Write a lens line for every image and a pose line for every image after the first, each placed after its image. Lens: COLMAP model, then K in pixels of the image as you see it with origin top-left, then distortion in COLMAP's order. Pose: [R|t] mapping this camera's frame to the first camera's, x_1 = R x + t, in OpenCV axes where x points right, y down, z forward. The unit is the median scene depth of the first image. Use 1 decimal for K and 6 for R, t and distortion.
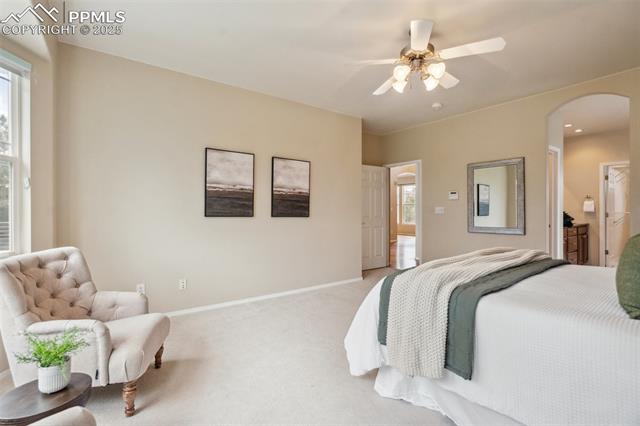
lens RADIAL K [[296.9, 0, 318.4], [0, 296.9, 212.0], [0, 0, 1]] dist [0.000014, 0.001326]
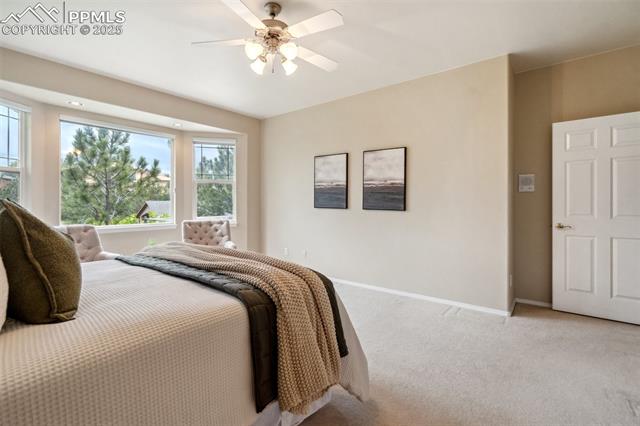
lens RADIAL K [[296.9, 0, 318.1], [0, 296.9, 207.7], [0, 0, 1]] dist [0.000014, 0.001326]
pose [[0.267716, 0.003222, -0.963492, 0.788011], [-0.013967, 0.999902, -0.000537, 0.012853], [0.963397, 0.013601, 0.267735, 0.562363]]
